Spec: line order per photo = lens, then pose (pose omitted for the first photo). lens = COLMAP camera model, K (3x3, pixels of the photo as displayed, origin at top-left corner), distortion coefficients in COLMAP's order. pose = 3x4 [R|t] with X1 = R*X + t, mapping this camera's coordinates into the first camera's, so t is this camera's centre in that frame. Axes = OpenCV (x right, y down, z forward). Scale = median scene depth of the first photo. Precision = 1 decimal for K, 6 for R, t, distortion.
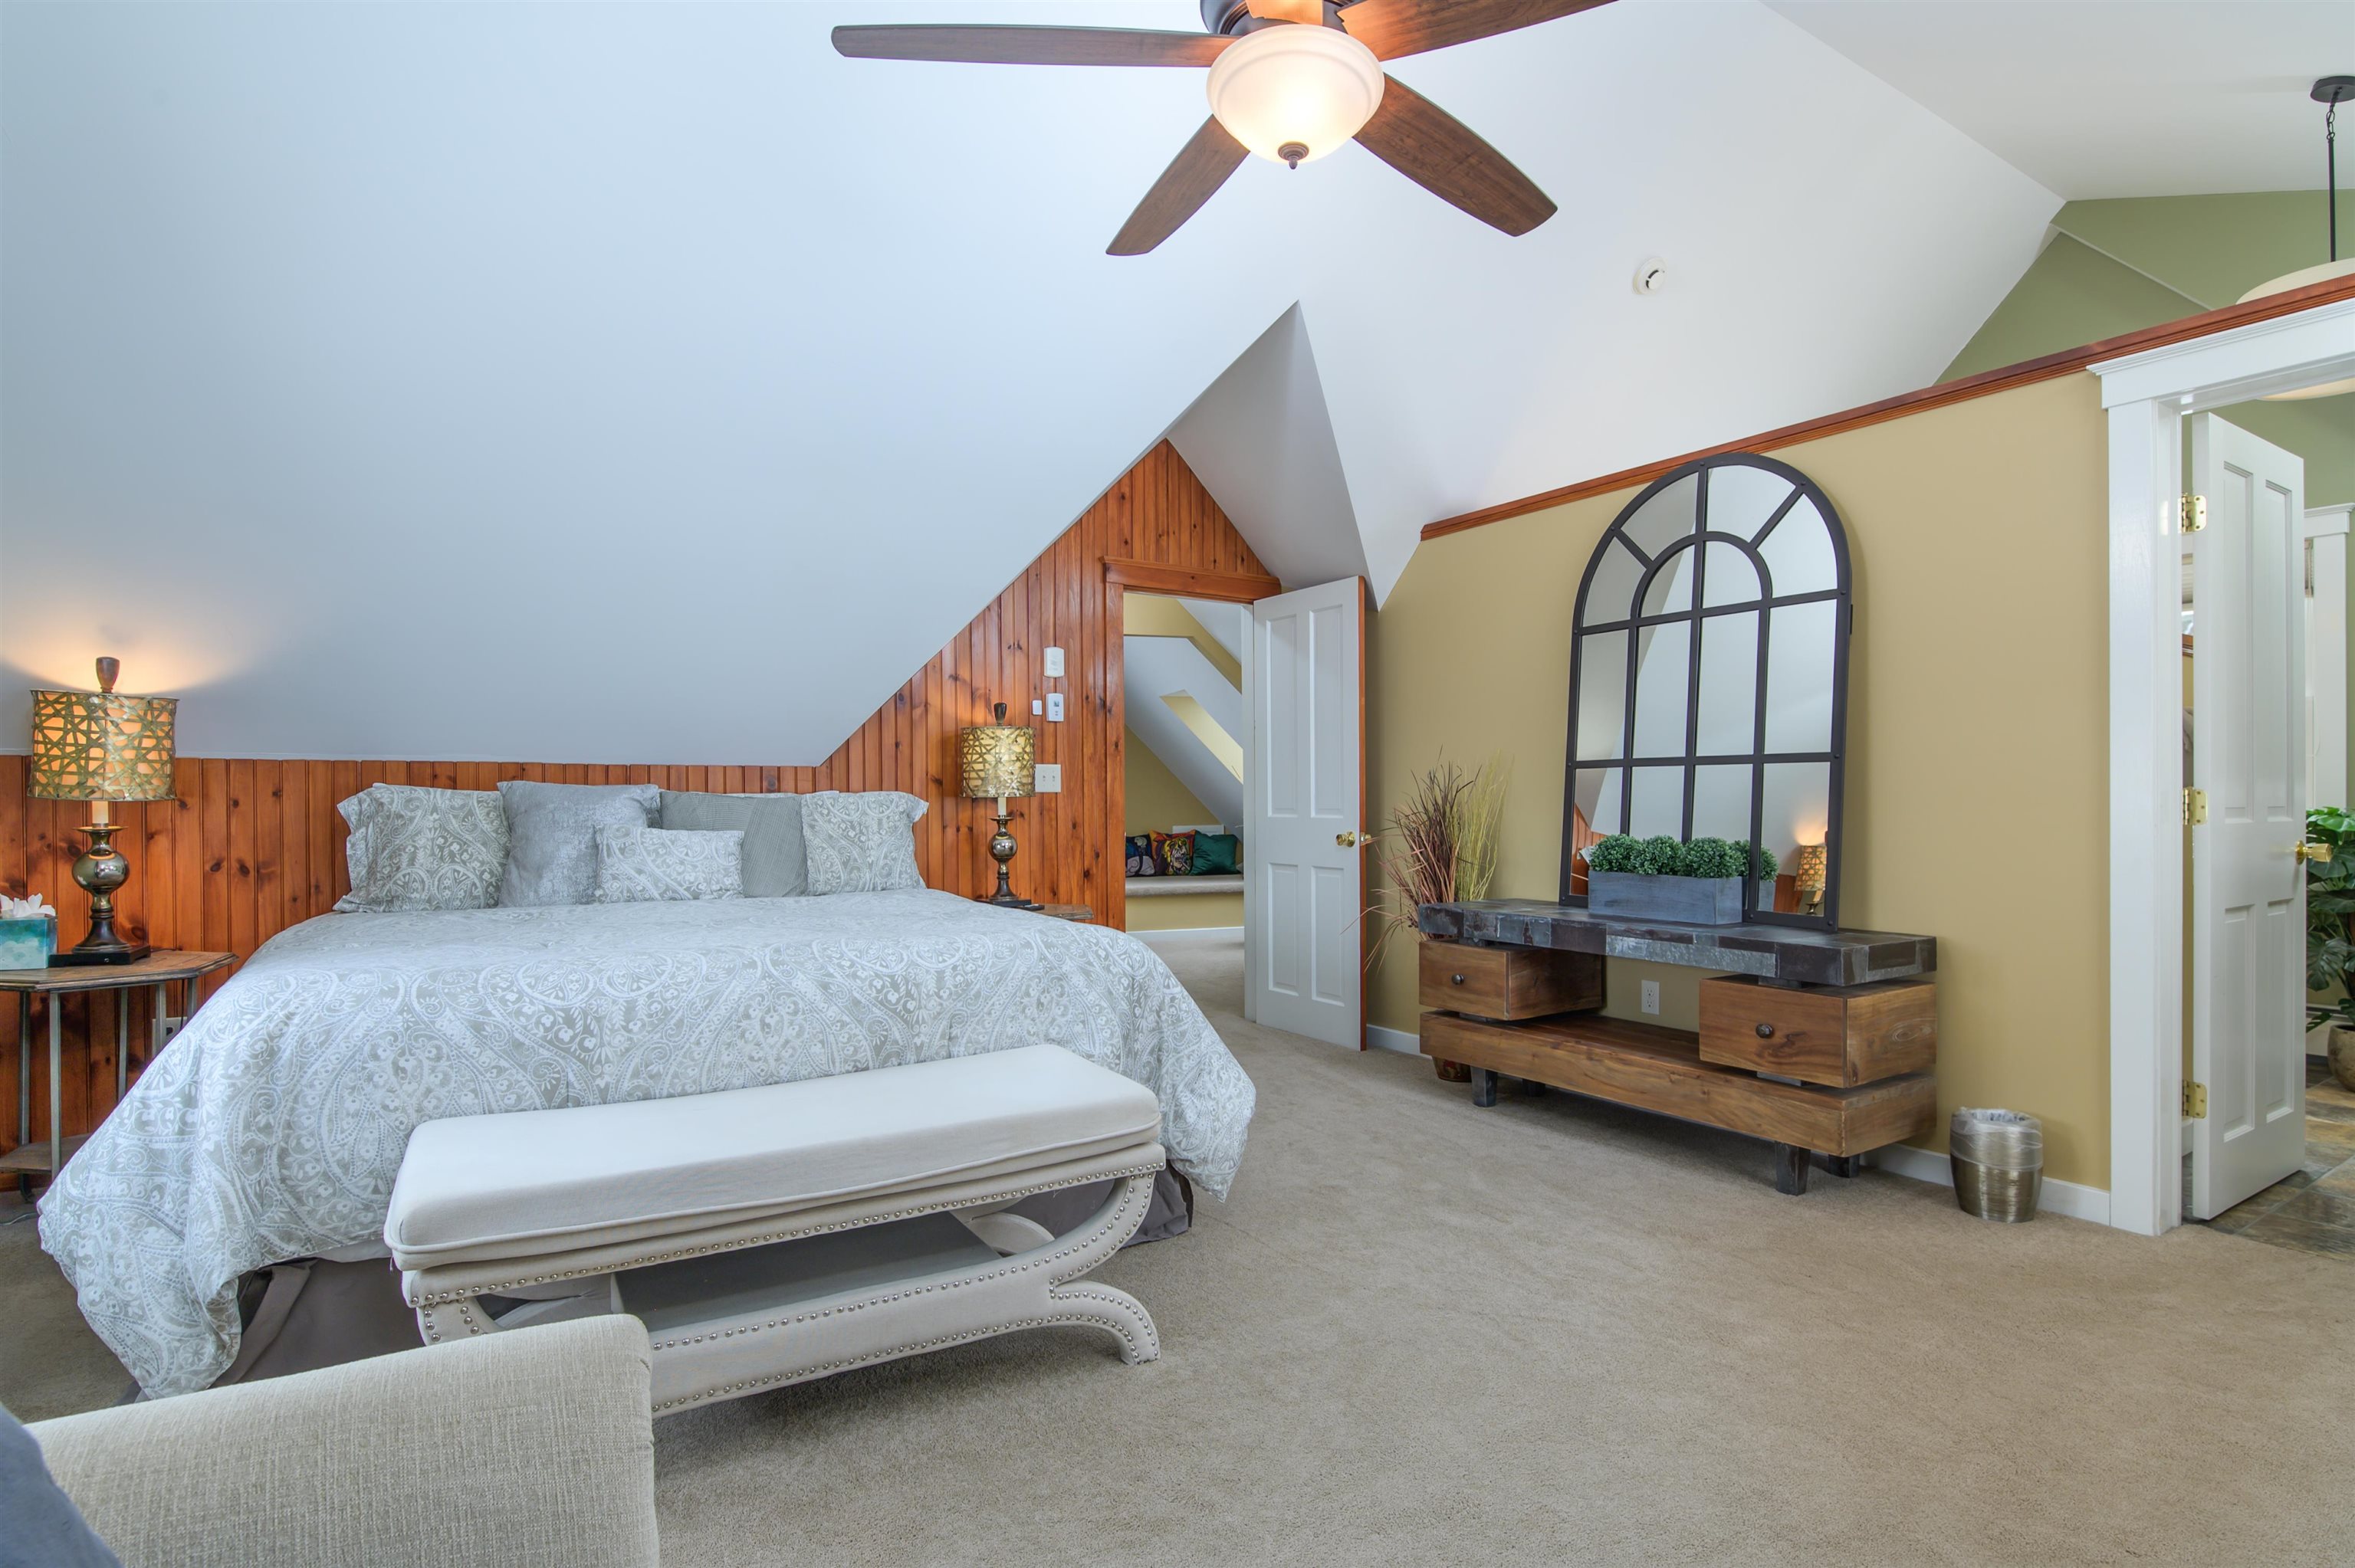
lens RADIAL K [[1184.7, 0, 1177.7], [0, 1184.7, 799.4], [0, 0, 1]] dist [0.001936, -0.001146]
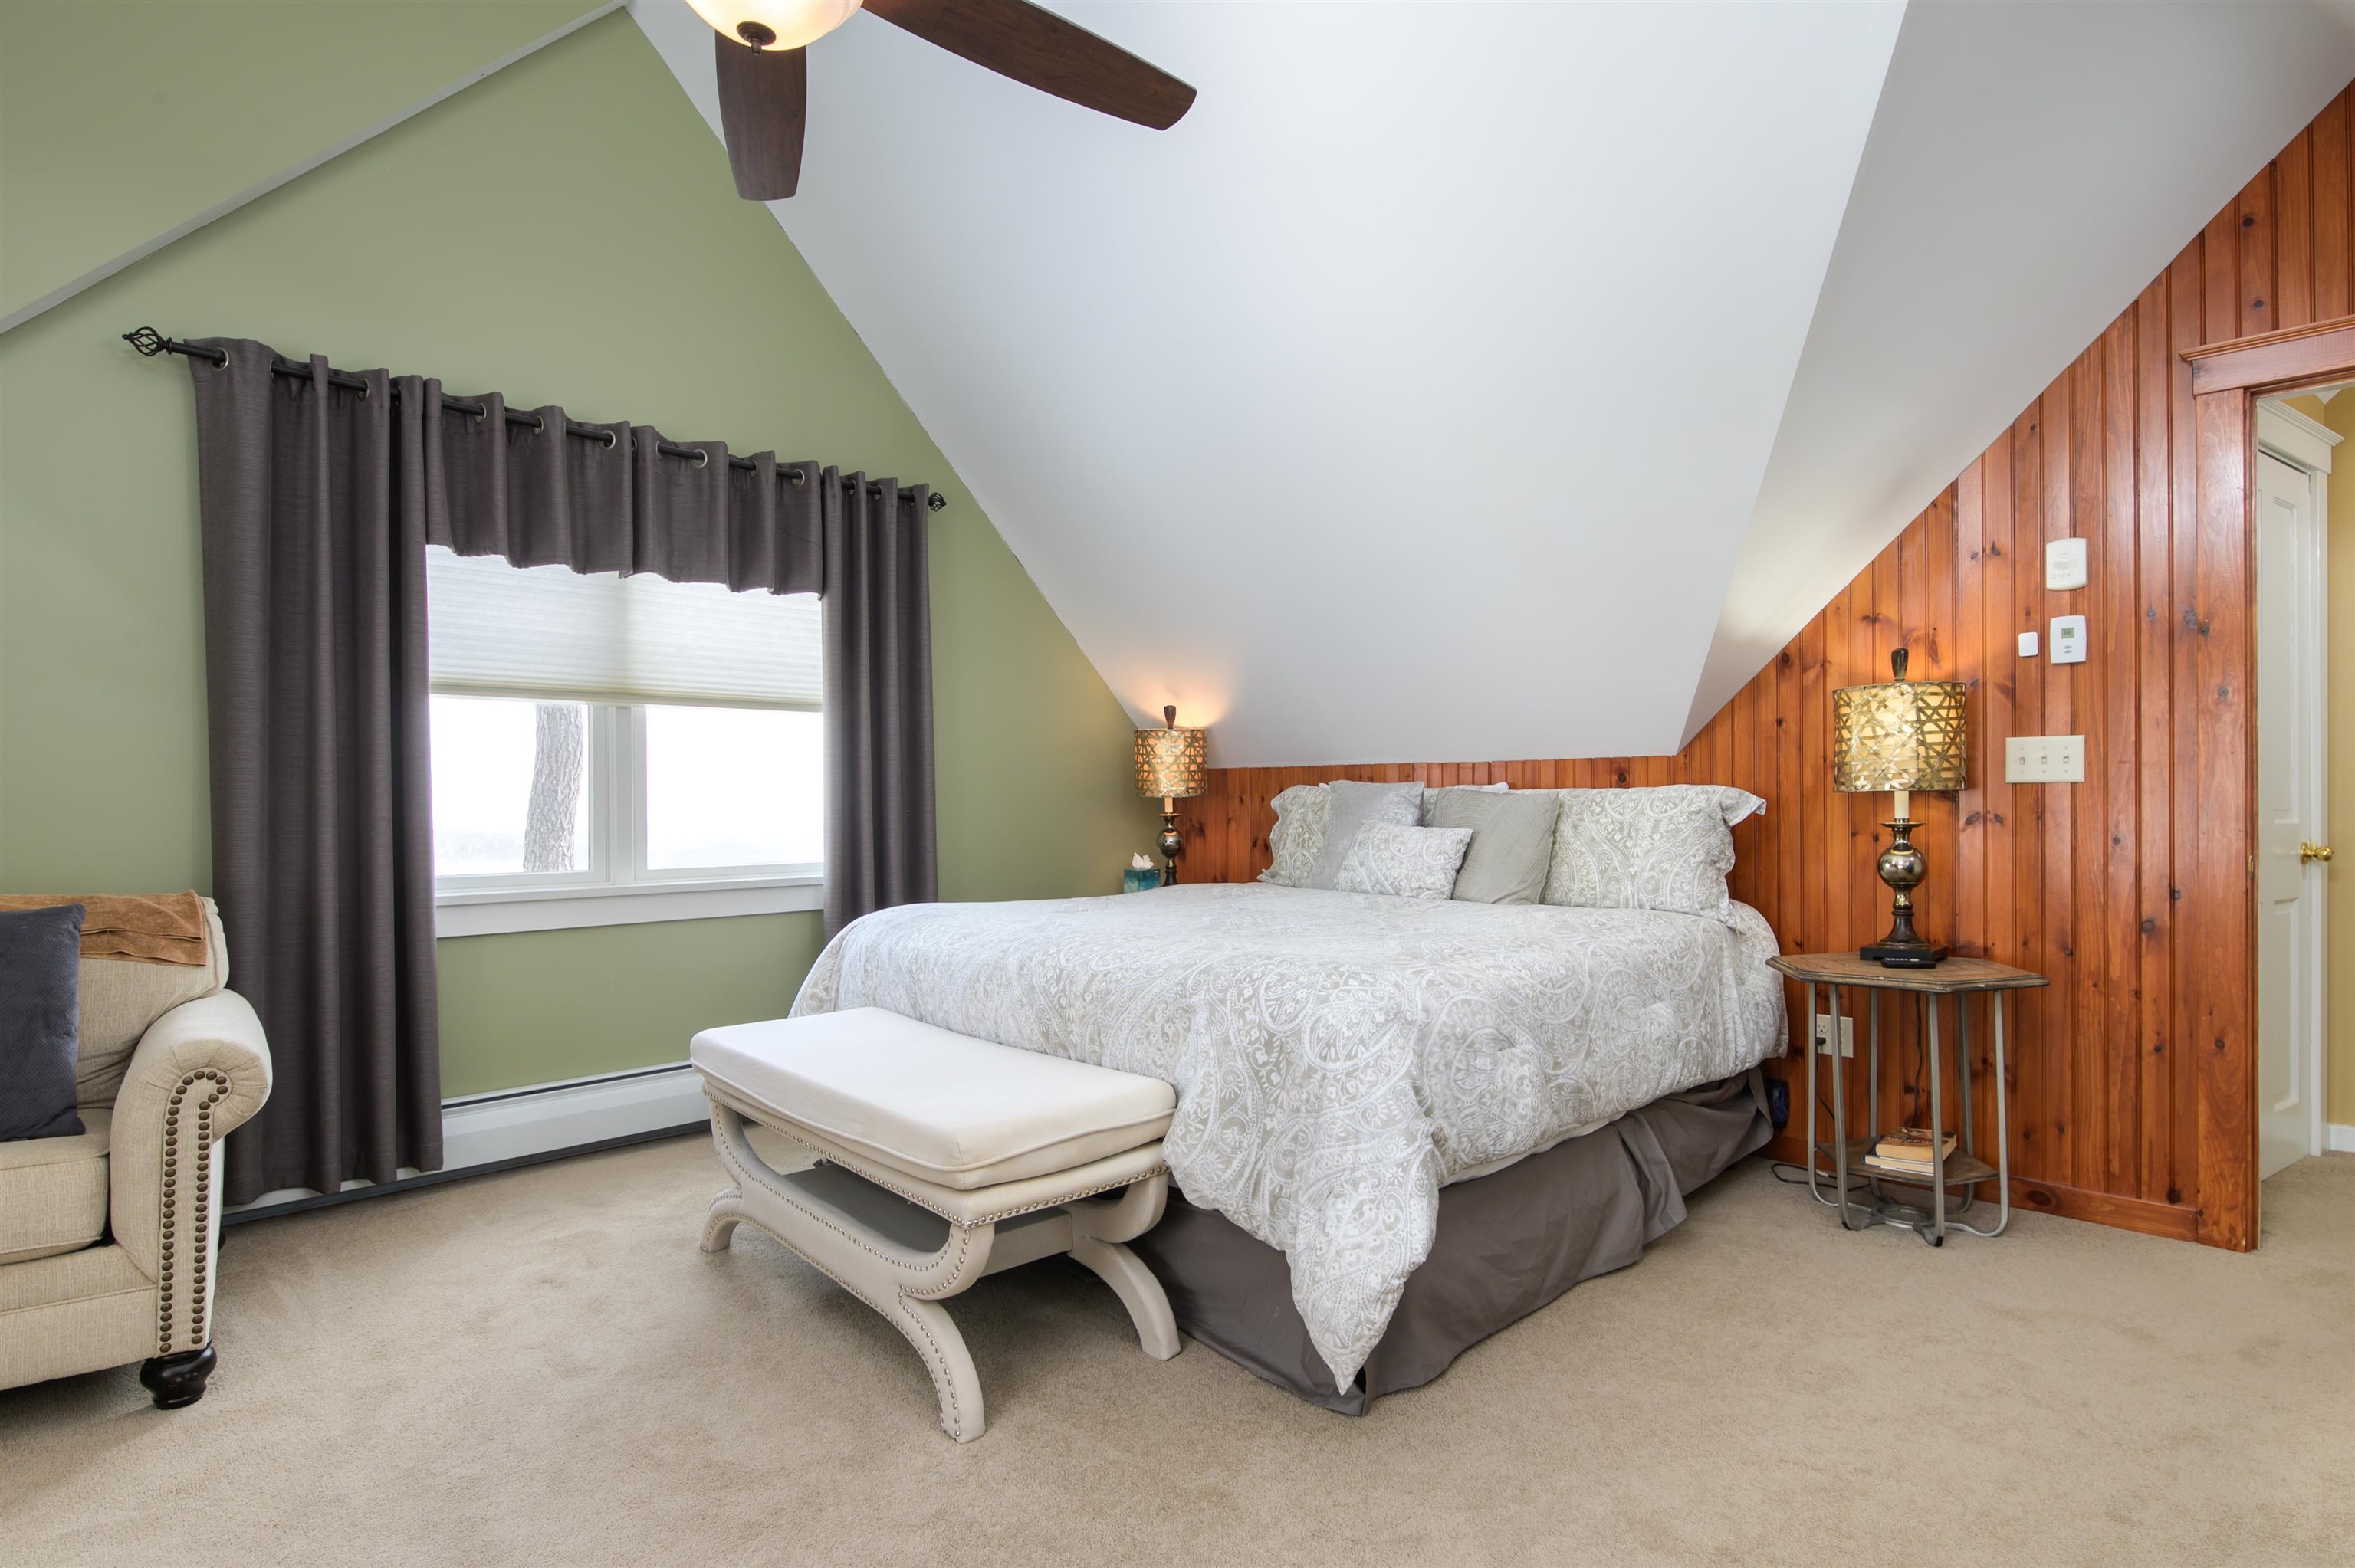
lens RADIAL K [[1184.7, 0, 1184.4], [0, 1184.7, 791.0], [0, 0, 1]] dist [0.001936, -0.001146]
pose [[0.199562, -0.004074, -0.979877, 0.483387], [0.004502, 0.999985, -0.003241, -0.001841], [0.979875, -0.003765, 0.199578, 0.548442]]
